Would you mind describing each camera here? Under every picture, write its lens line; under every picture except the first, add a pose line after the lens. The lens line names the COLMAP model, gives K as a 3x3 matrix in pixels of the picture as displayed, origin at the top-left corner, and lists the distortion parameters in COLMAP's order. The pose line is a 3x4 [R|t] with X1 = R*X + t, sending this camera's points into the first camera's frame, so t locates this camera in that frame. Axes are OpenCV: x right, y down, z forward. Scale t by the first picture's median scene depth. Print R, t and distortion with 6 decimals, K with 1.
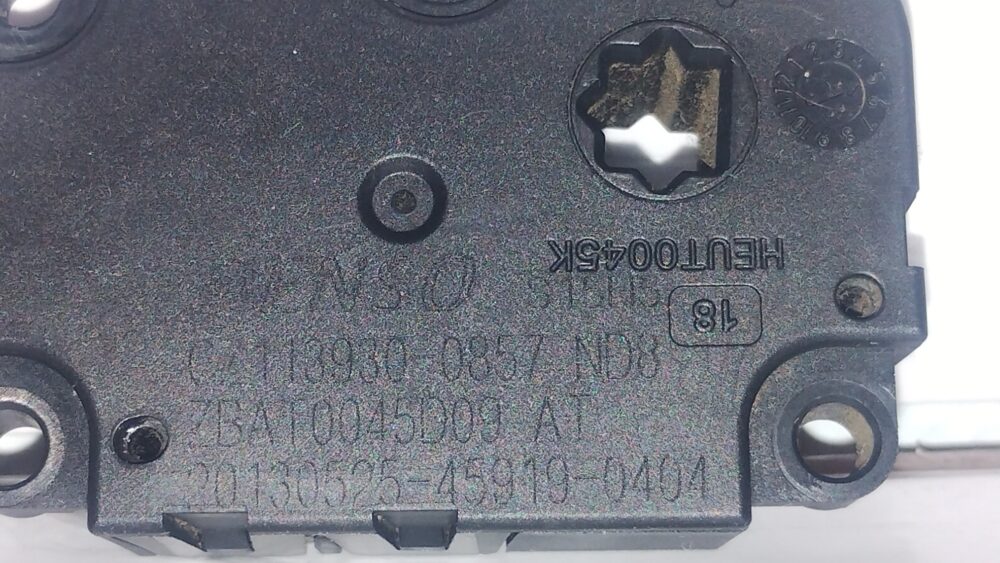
lens RADIAL K [[2304.9, 0, 500.0], [0, 2304.9, 281.5], [0, 0, 1]] dist [0.034932, 0.470811]
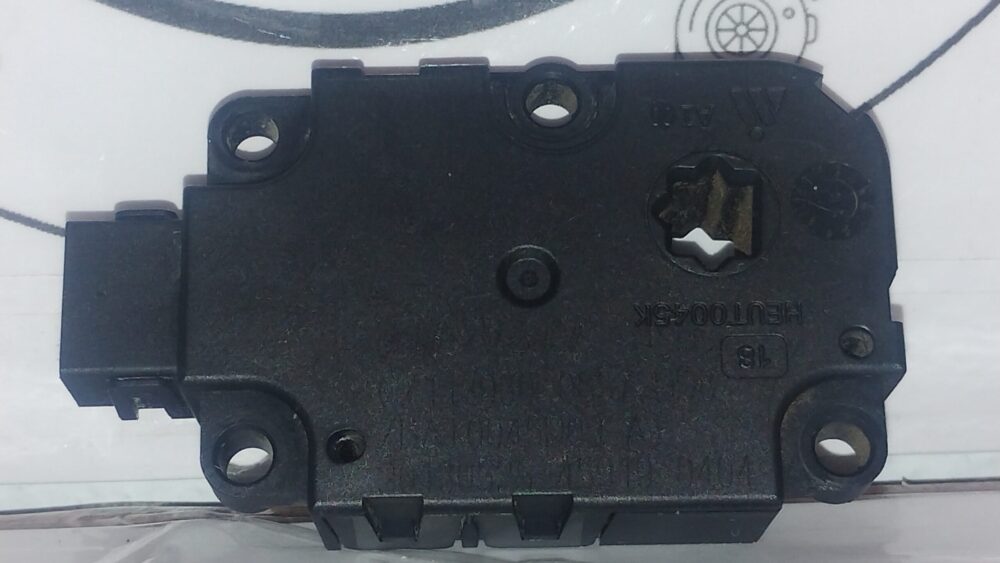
lens RADIAL K [[2304.9, 0, 500.0], [0, 2304.9, 281.5], [0, 0, 1]] dist [0.034932, 0.470811]
pose [[0.999961, -0.007297, 0.004904, -0.065941], [0.007757, 0.994799, -0.101565, 0.108000], [-0.004137, 0.101599, 0.994817, -0.386355]]
